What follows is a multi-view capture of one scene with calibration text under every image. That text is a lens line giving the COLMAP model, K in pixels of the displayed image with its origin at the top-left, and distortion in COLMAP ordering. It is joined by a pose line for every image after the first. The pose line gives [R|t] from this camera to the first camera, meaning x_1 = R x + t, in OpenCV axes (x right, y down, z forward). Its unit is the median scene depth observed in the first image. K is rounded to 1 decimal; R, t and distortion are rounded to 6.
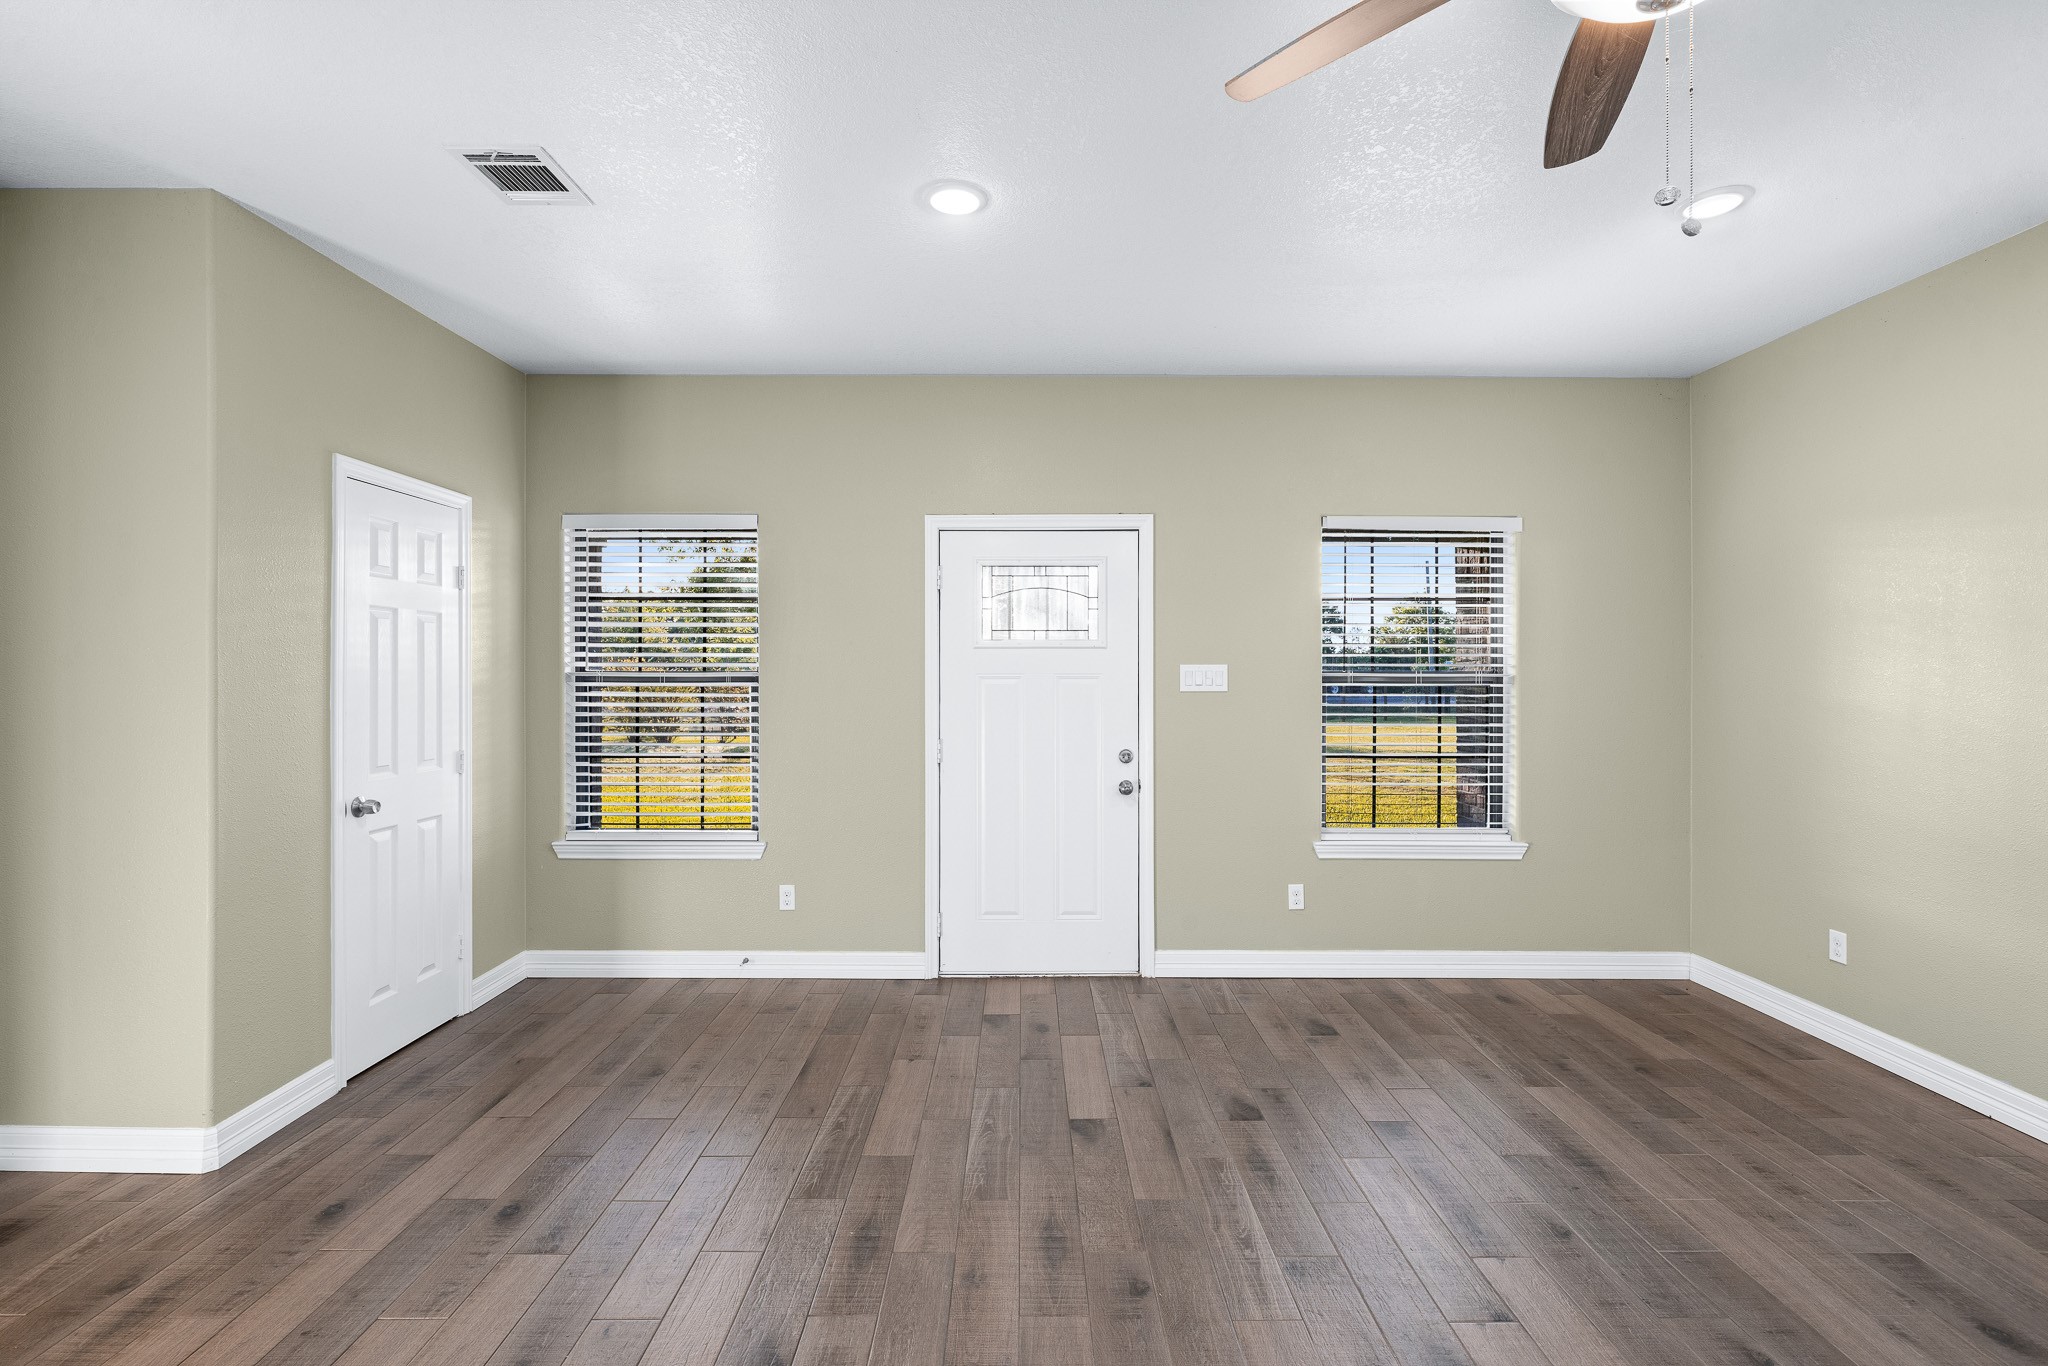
lens RADIAL K [[921.6, 0, 1022.7], [0, 921.6, 670.1], [0, 0, 1]] dist [-0.003770, 0.000788]
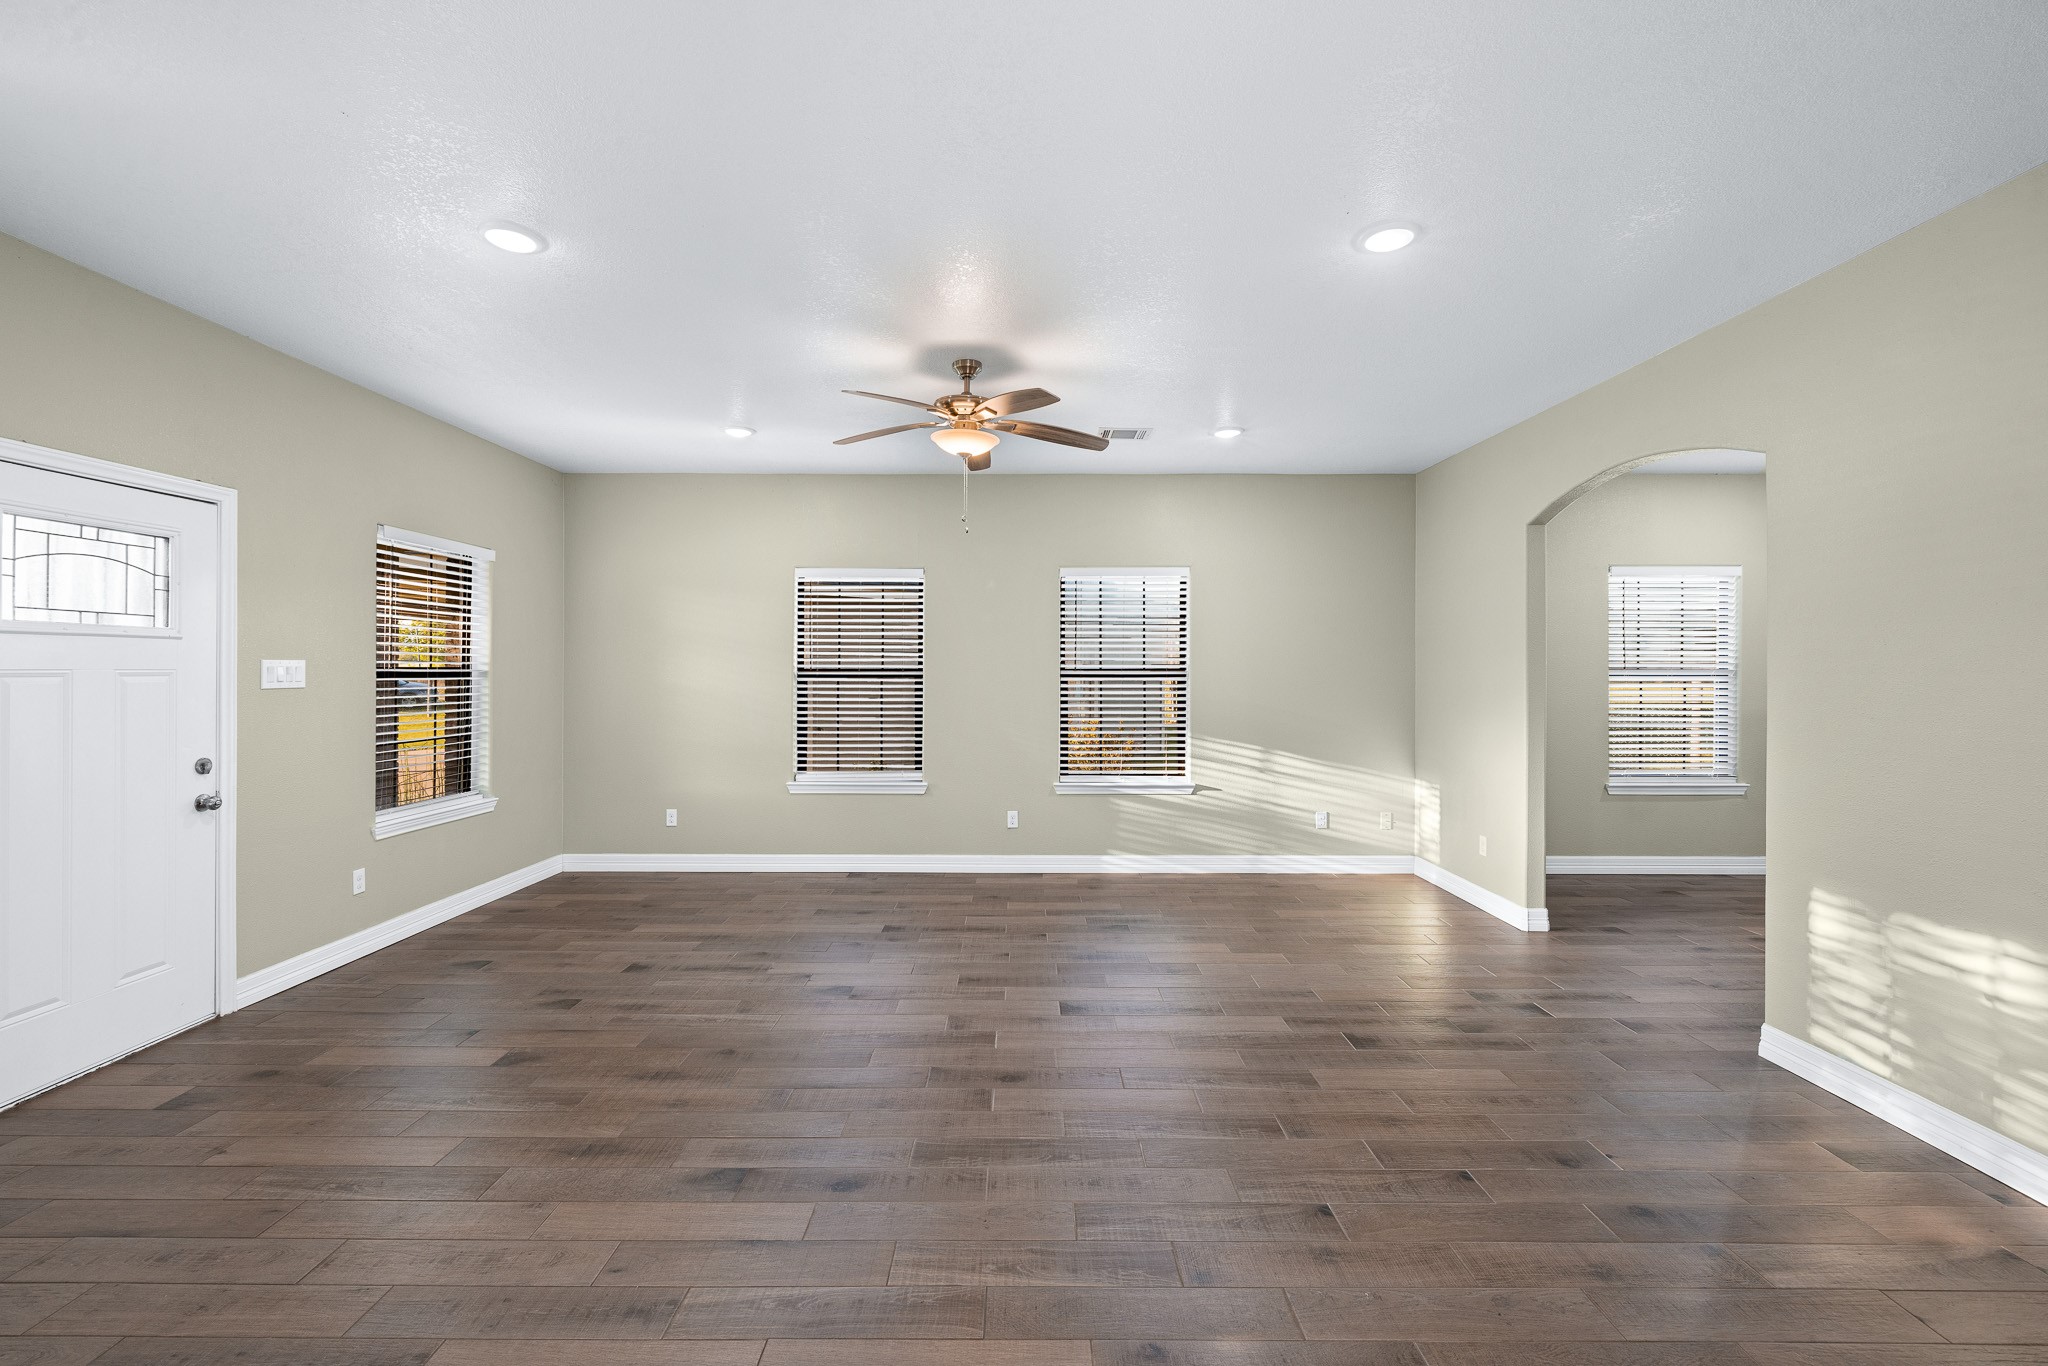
lens RADIAL K [[874.7, 0, 1019.8], [0, 874.7, 676.1], [0, 0, 1]] dist [0.002909, 0.000777]
pose [[0.002714, -0.008064, 0.999964, -0.701438], [-0.006483, 0.999946, 0.008081, -0.001398], [-0.999975, -0.006504, 0.002661, 0.244139]]
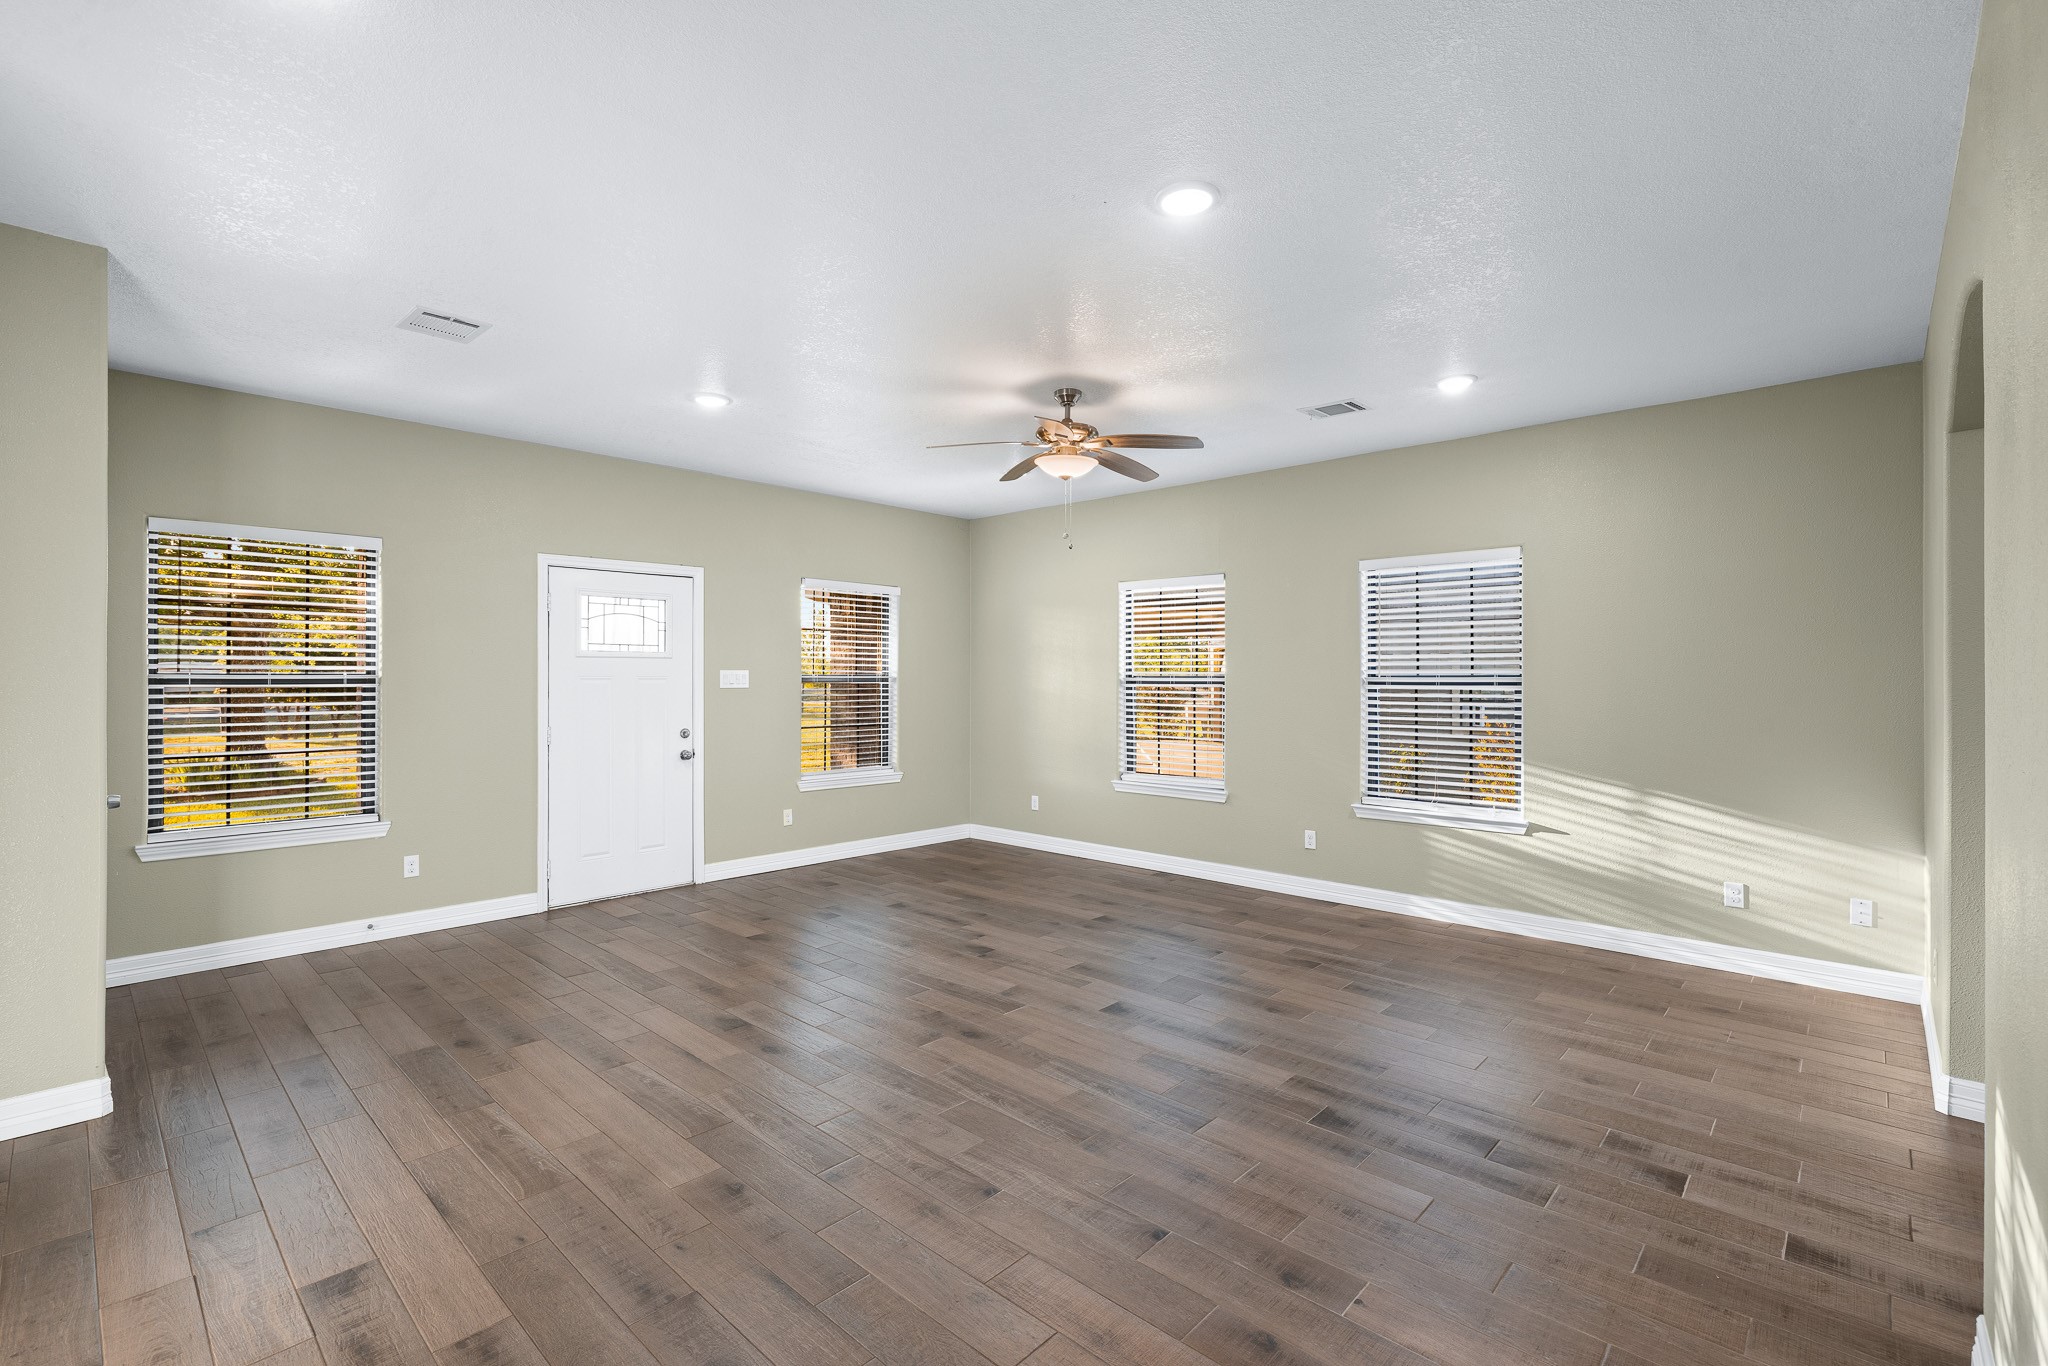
lens RADIAL K [[921.6, 0, 1008.9], [0, 921.6, 685.8], [0, 0, 1]] dist [-0.003770, 0.000788]
pose [[0.692385, -0.007122, 0.721493, -0.580340], [-0.004364, 0.999892, 0.014058, -0.003658], [-0.721515, -0.012882, 0.692279, -0.366105]]
